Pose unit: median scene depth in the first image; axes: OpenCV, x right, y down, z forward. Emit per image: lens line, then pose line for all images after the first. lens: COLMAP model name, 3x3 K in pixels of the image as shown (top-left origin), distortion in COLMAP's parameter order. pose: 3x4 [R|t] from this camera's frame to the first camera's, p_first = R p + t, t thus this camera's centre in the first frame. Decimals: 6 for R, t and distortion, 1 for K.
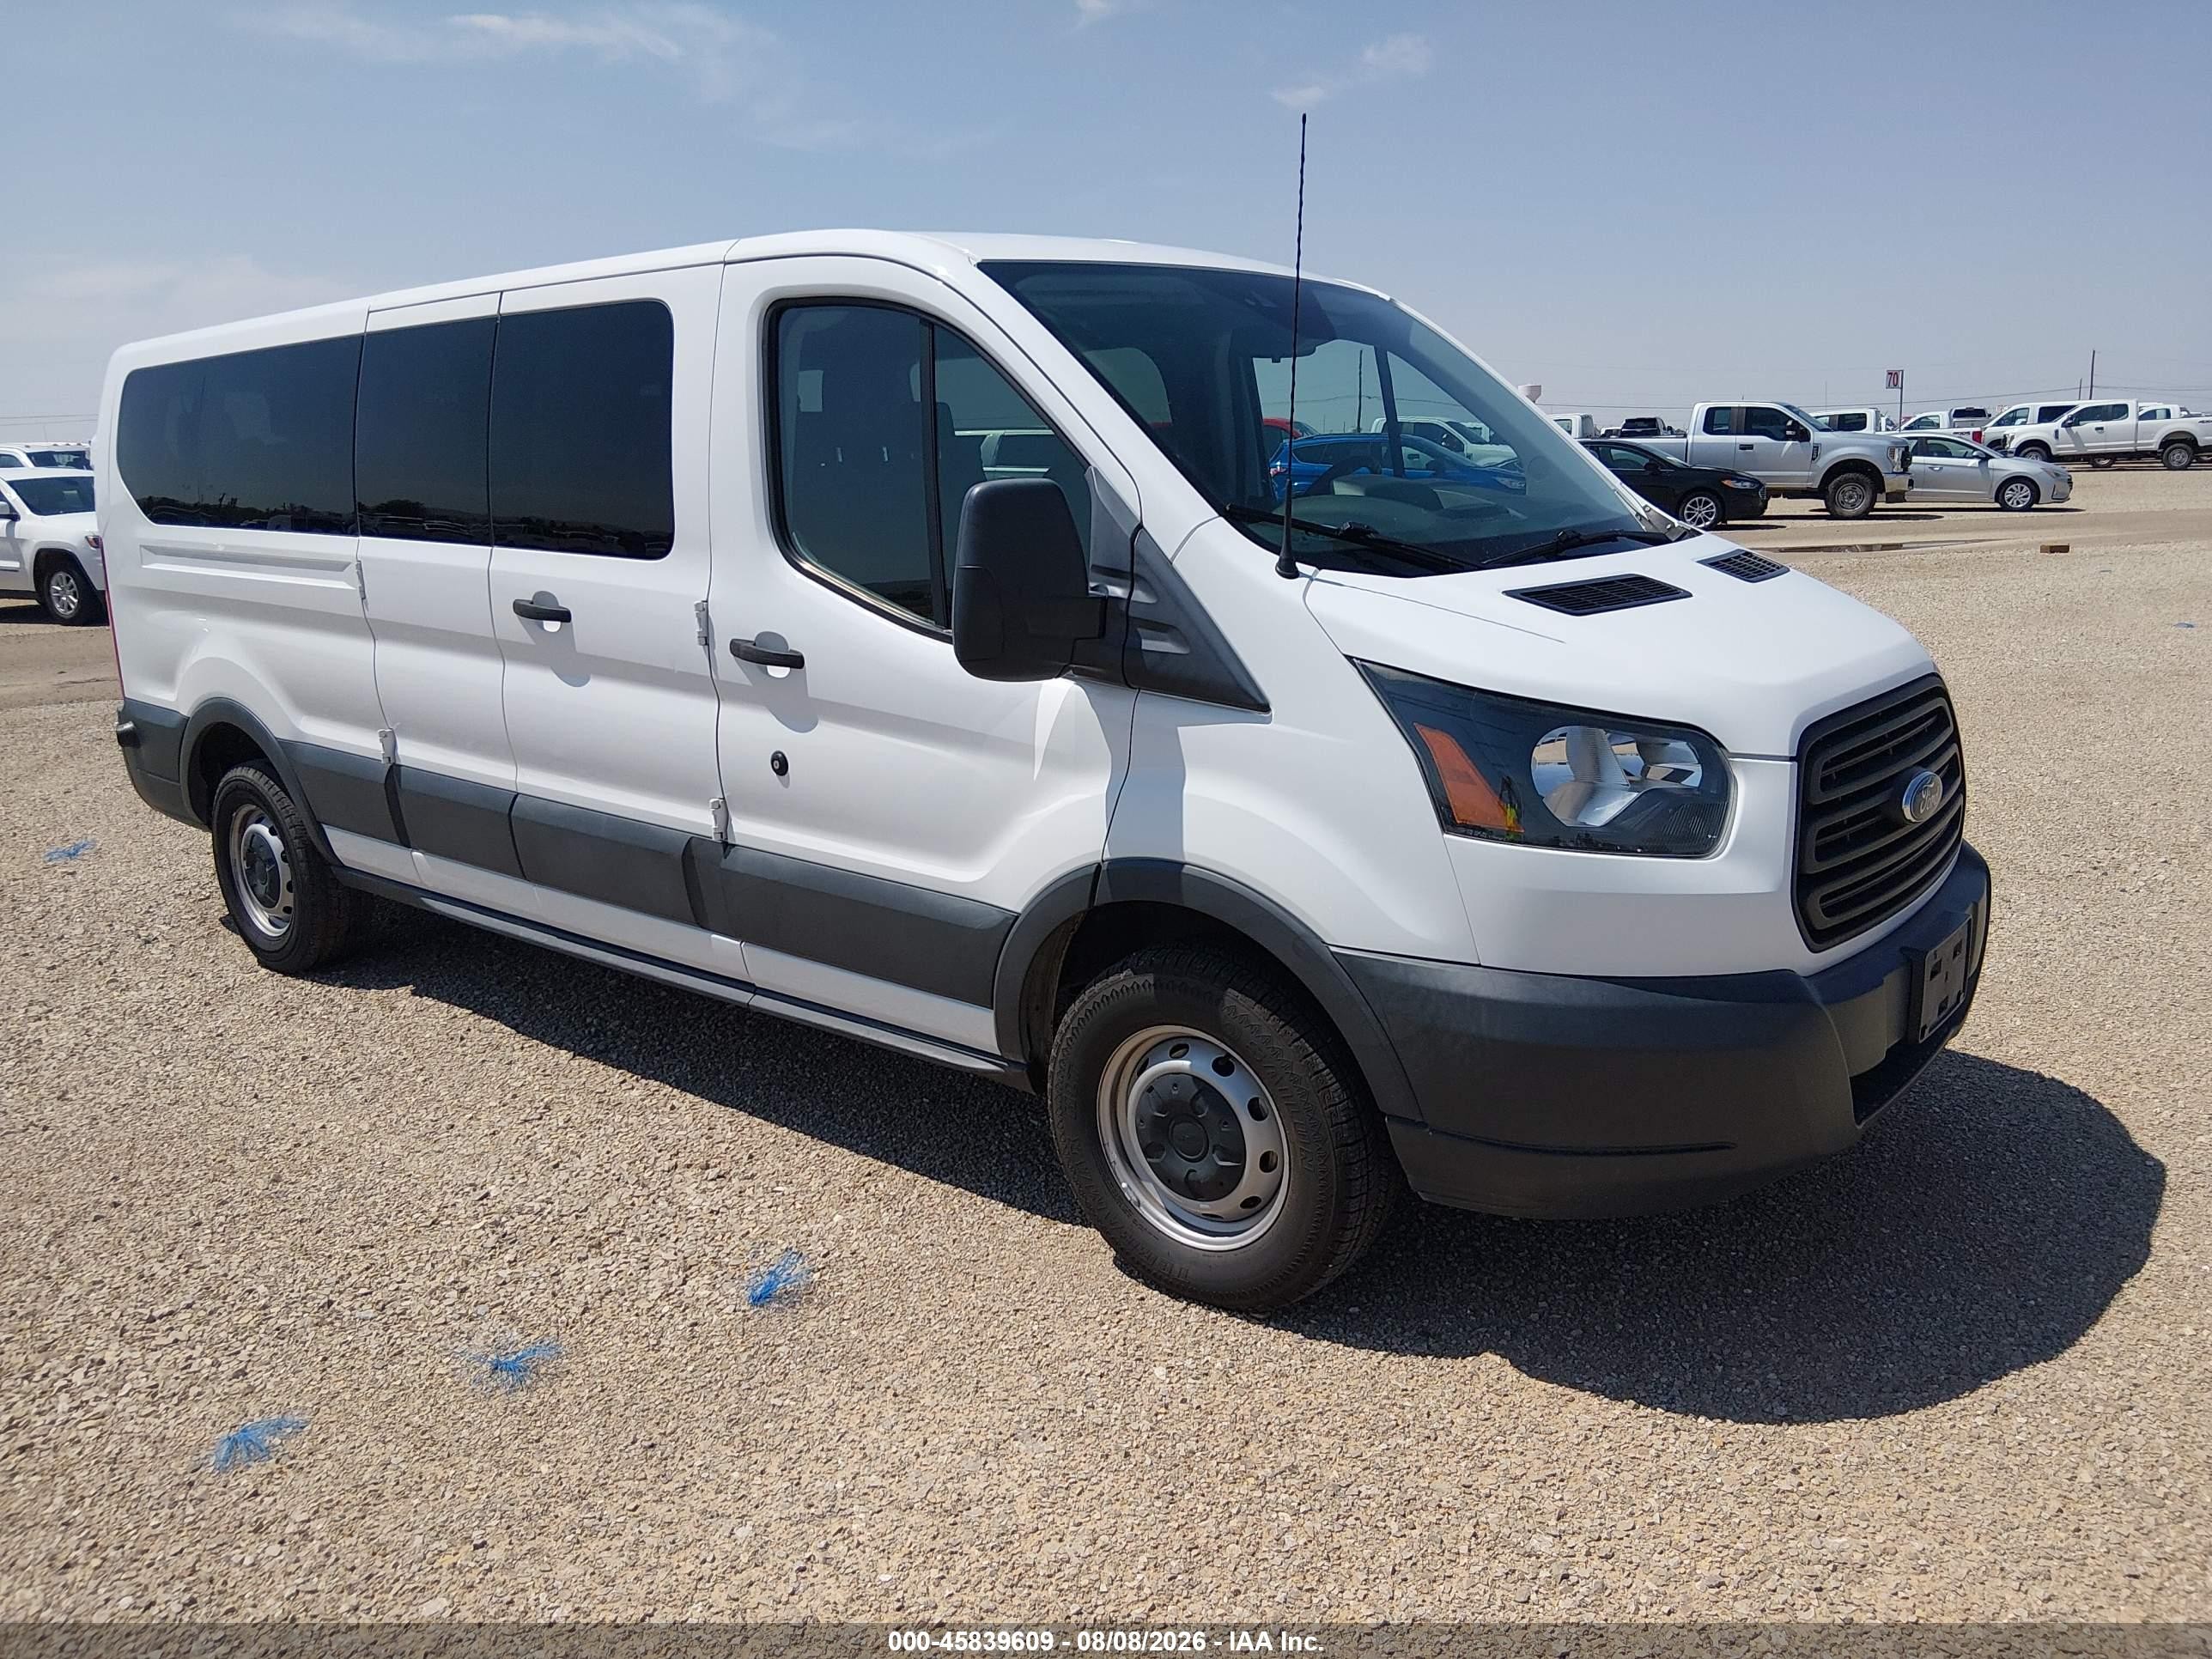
lens RADIAL K [[1778.1, 0, 1120.5], [0, 1778.1, 836.0], [0, 0, 1]] dist [0.017874, -0.036633]
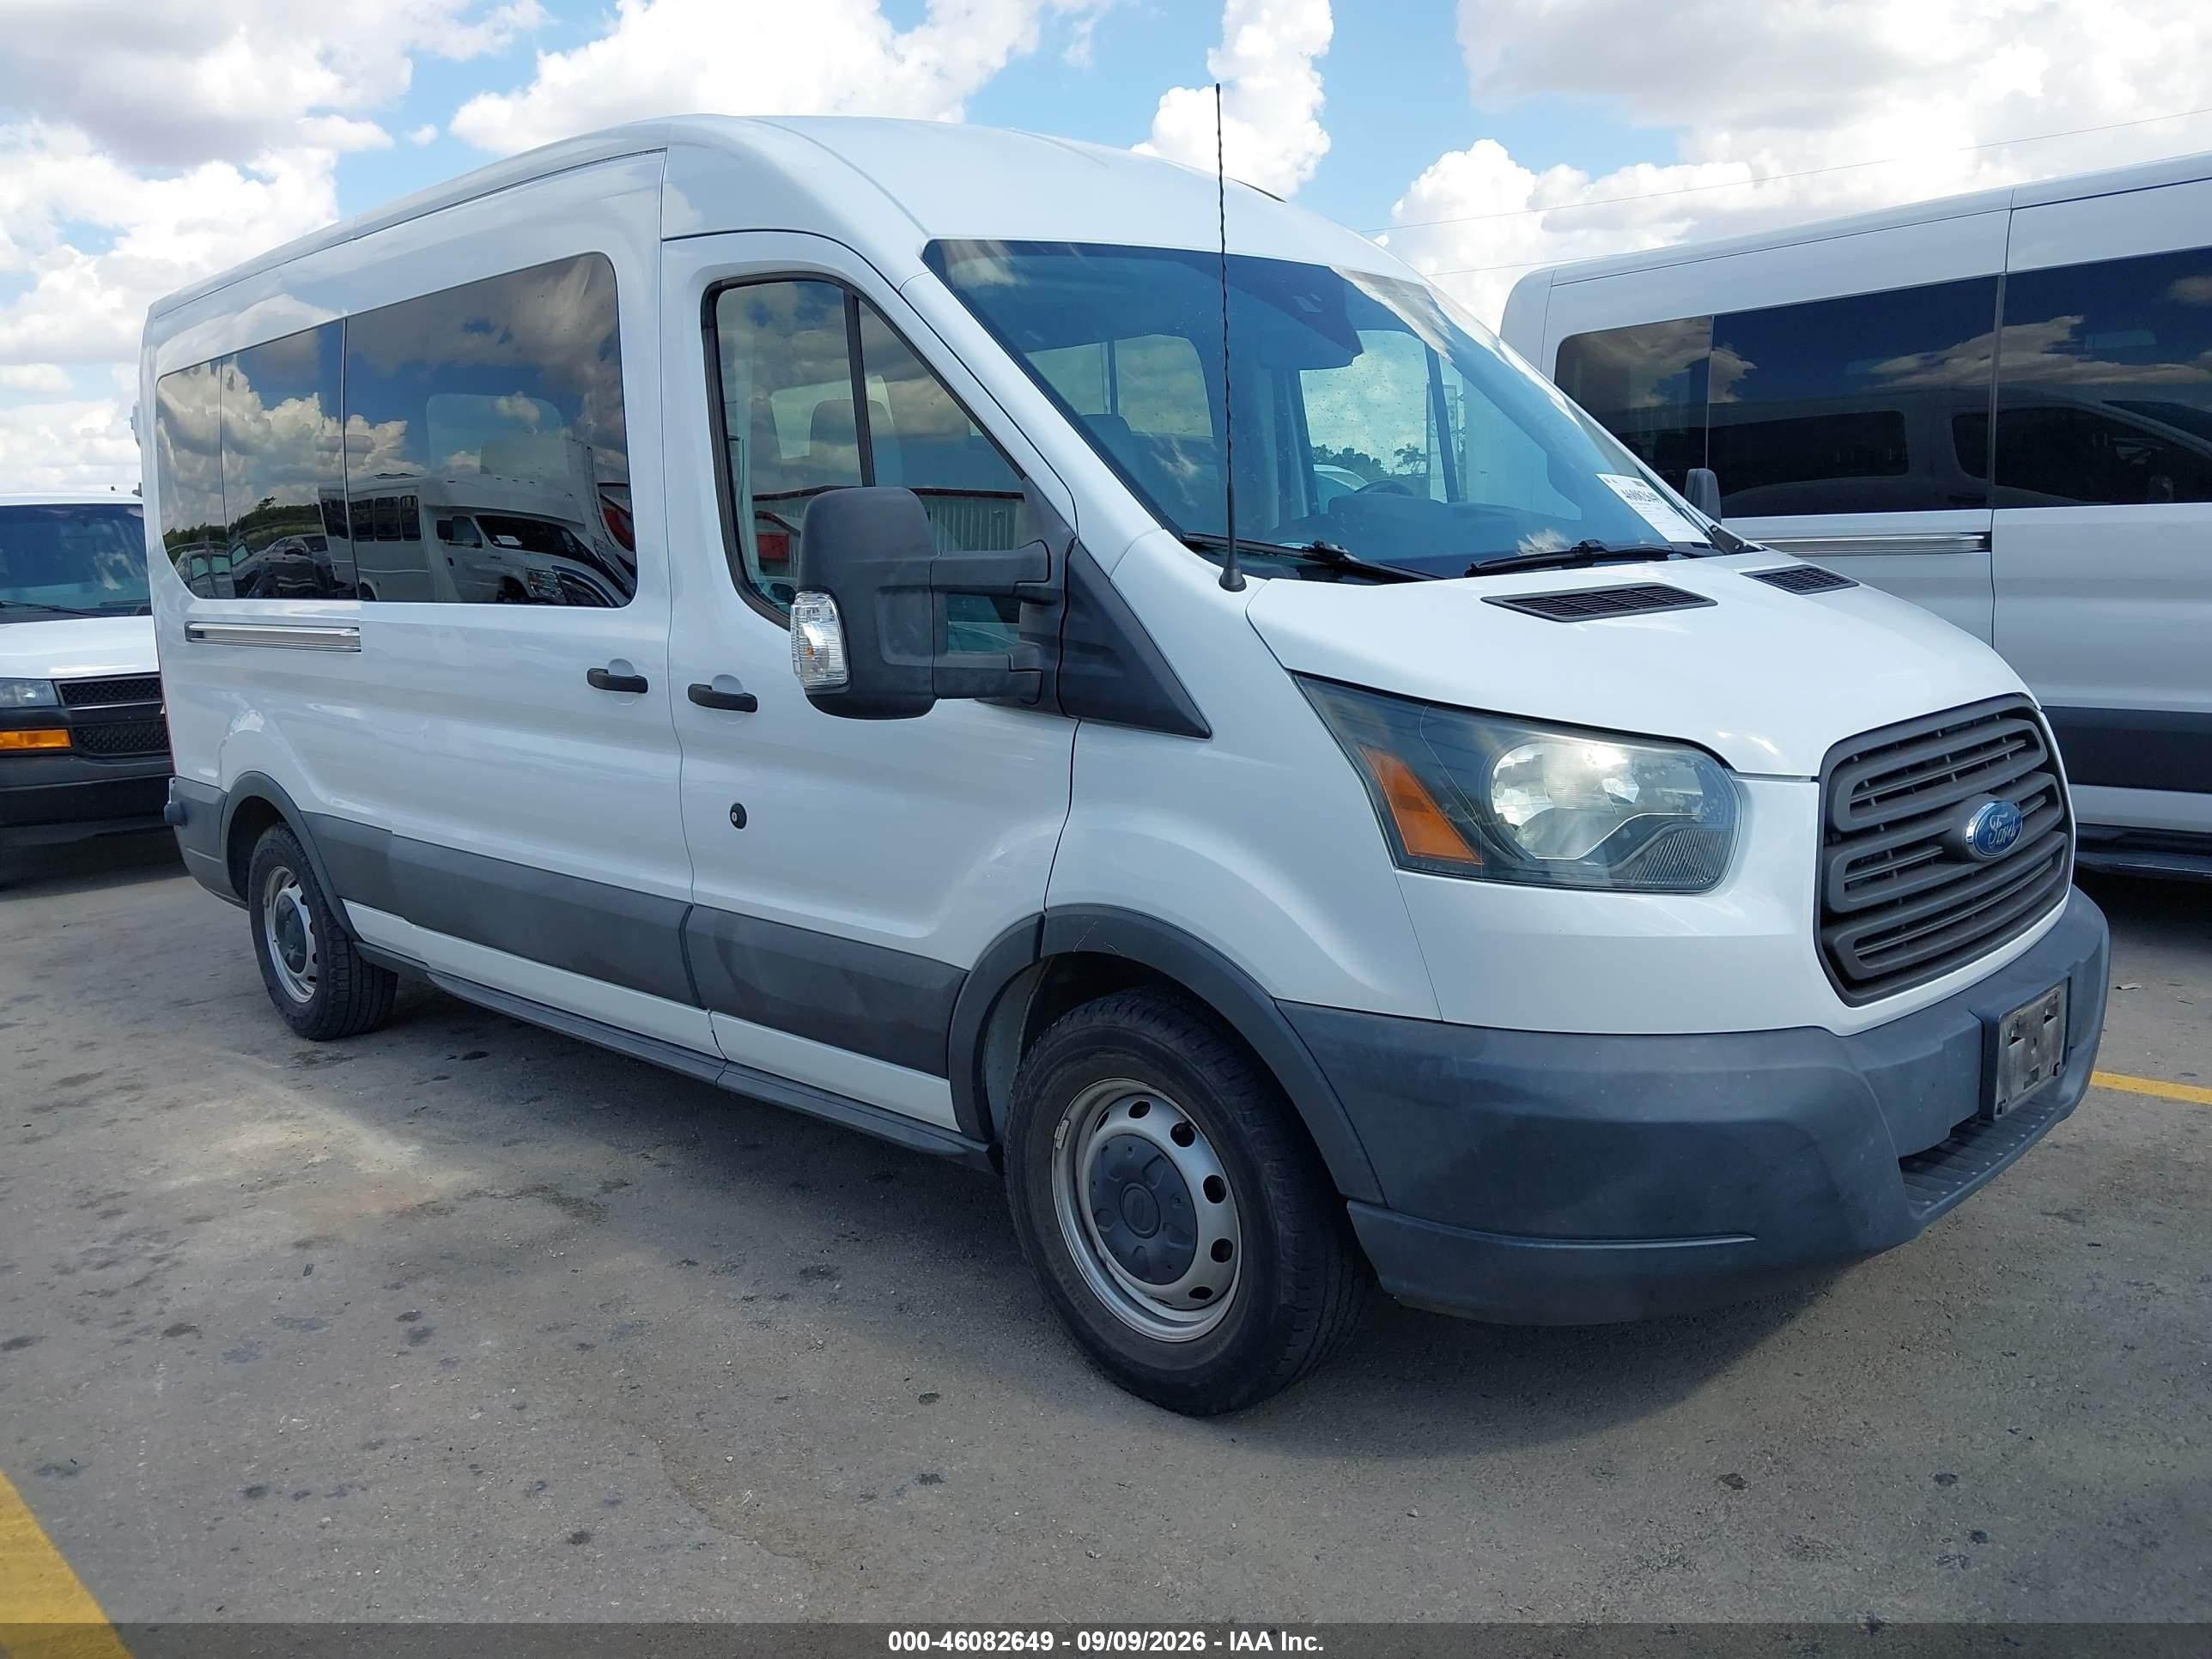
lens RADIAL K [[1808.0, 0, 1113.5], [0, 1808.0, 822.1], [0, 0, 1]] dist [-0.000504, 0.016553]
pose [[0.995208, -0.013368, -0.096861, 0.118098], [0.007502, 0.998130, -0.060670, 0.026418], [0.097491, 0.059653, 0.993447, 0.094018]]
